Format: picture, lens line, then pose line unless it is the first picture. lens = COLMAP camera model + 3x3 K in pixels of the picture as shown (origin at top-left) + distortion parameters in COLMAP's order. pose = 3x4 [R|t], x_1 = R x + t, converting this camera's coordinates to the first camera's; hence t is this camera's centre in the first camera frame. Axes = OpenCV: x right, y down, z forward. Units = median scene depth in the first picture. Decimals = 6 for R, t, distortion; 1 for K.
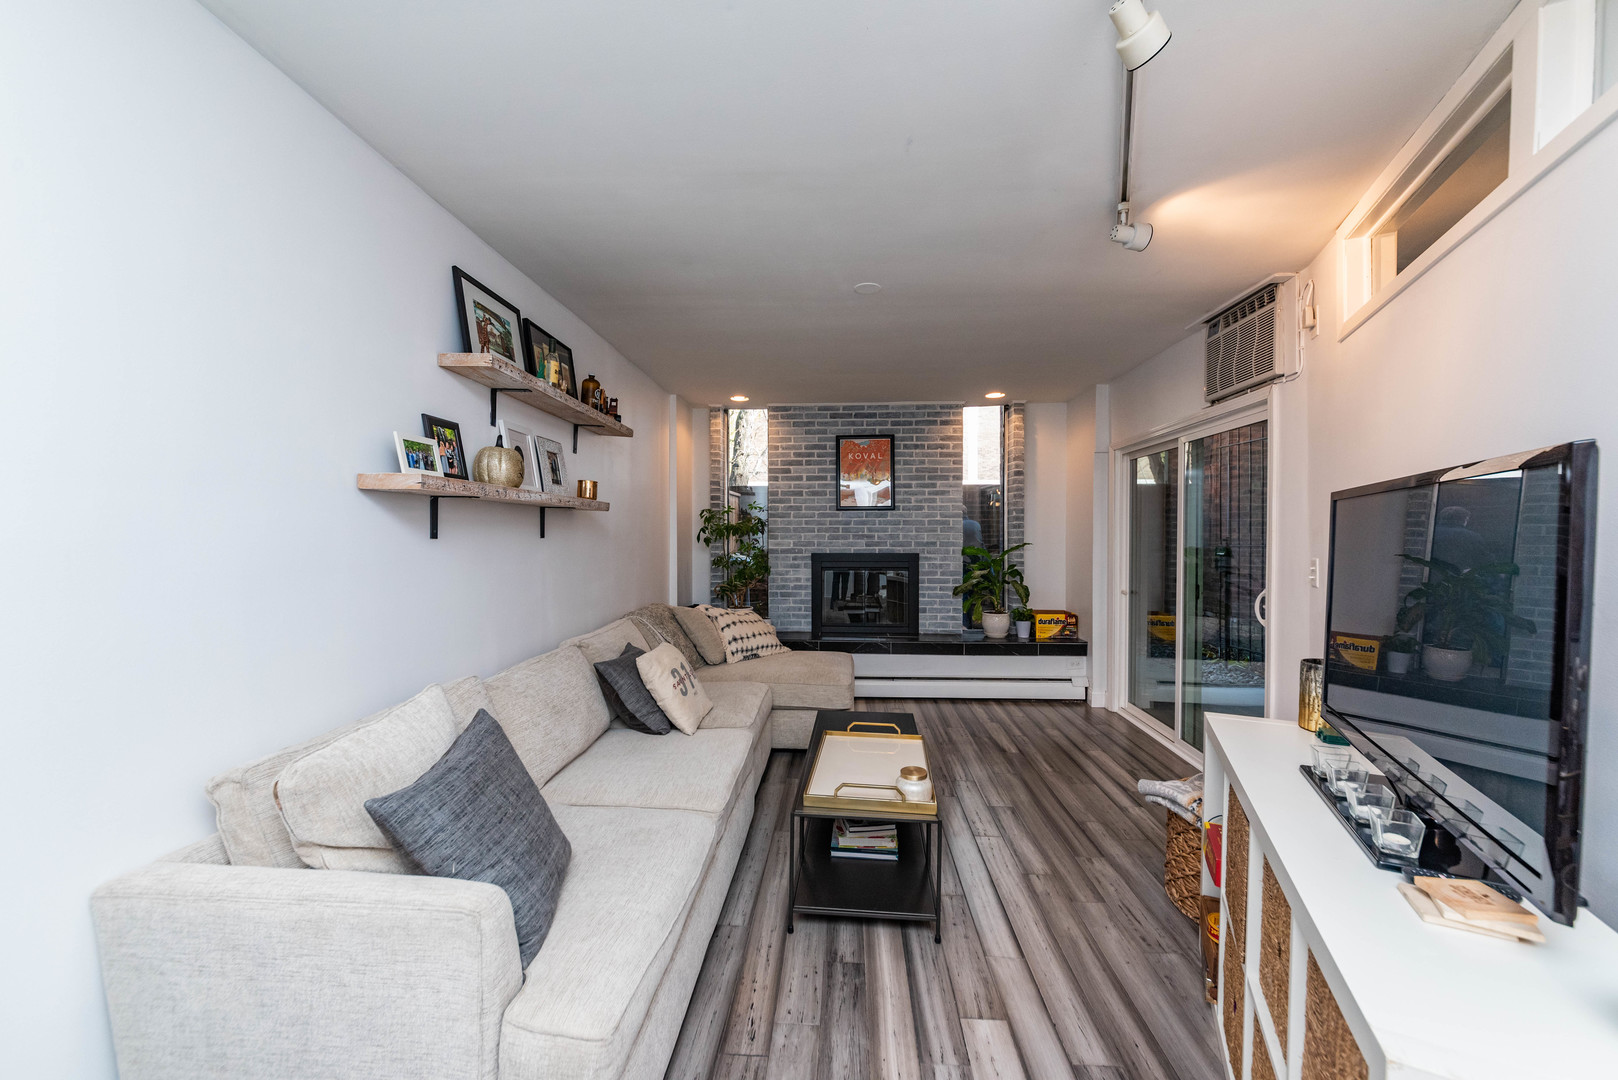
lens RADIAL K [[642.8, 0, 806.8], [0, 642.8, 543.5], [0, 0, 1]] dist [0.000574, 0.000025]
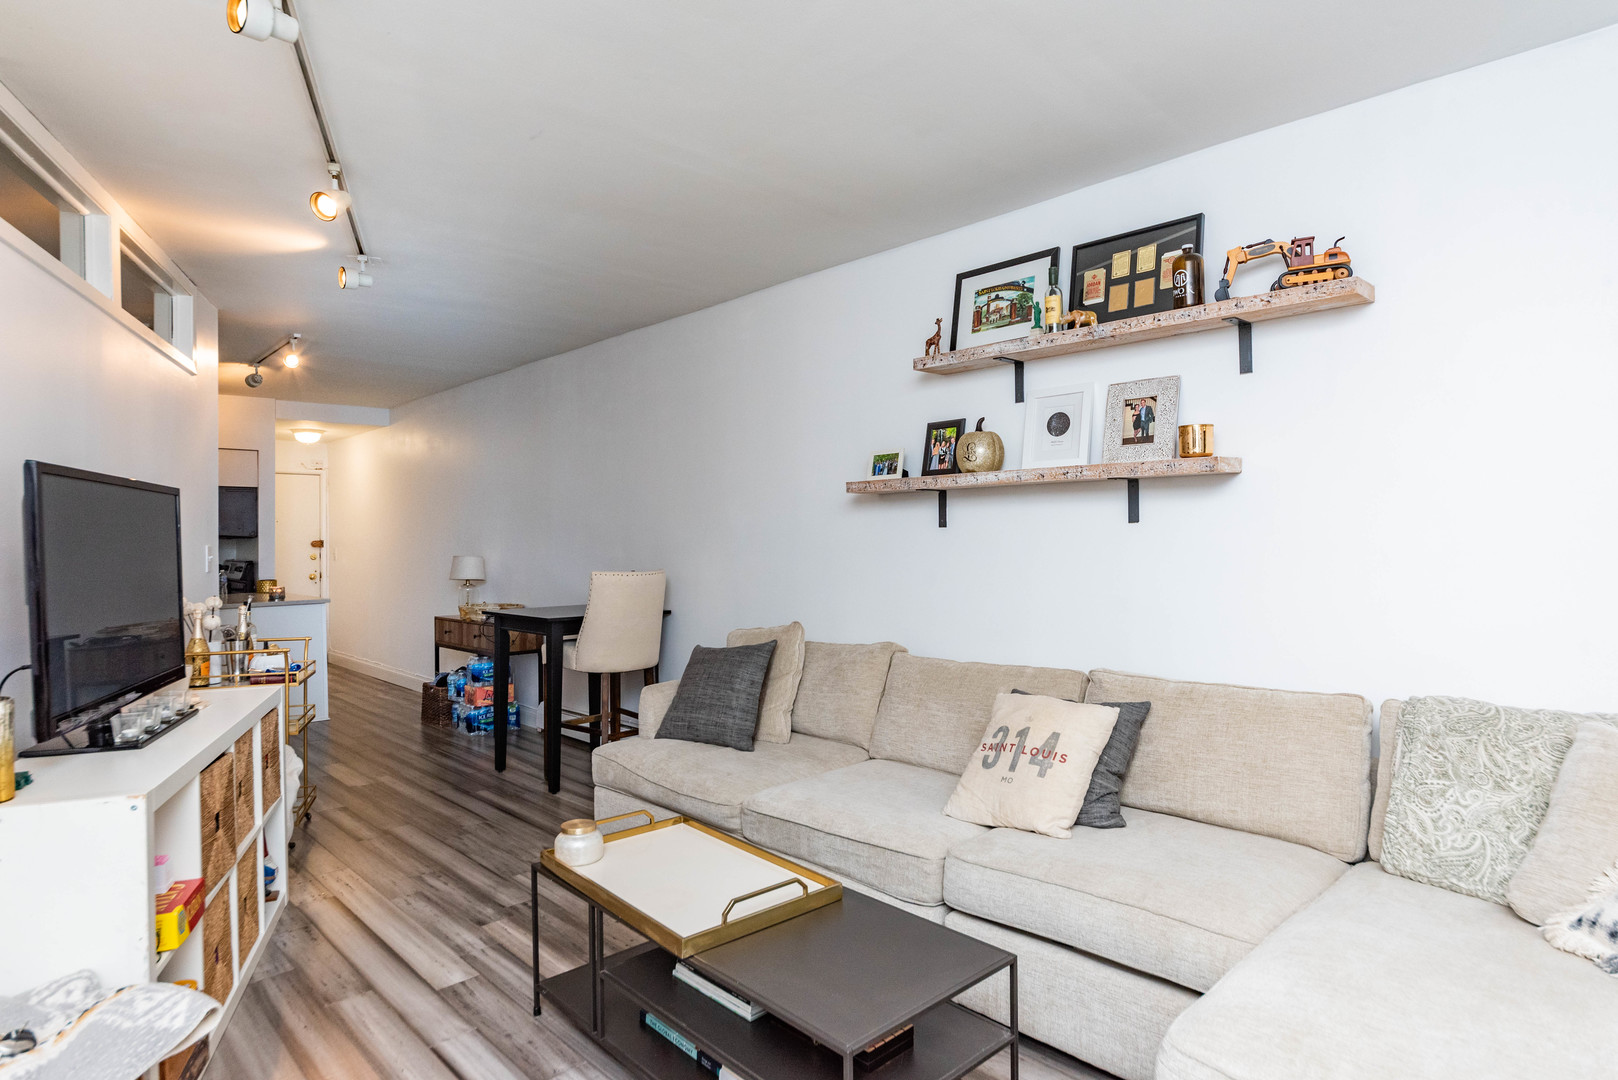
lens RADIAL K [[909.4, 0, 808.8], [0, 909.4, 542.2], [0, 0, 1]] dist [-0.002558, -0.000358]
pose [[-0.689546, 0.001428, -0.724240, 0.833794], [-0.001958, 0.999991, 0.003835, 0.015313], [0.724239, 0.004062, -0.689537, 2.127399]]
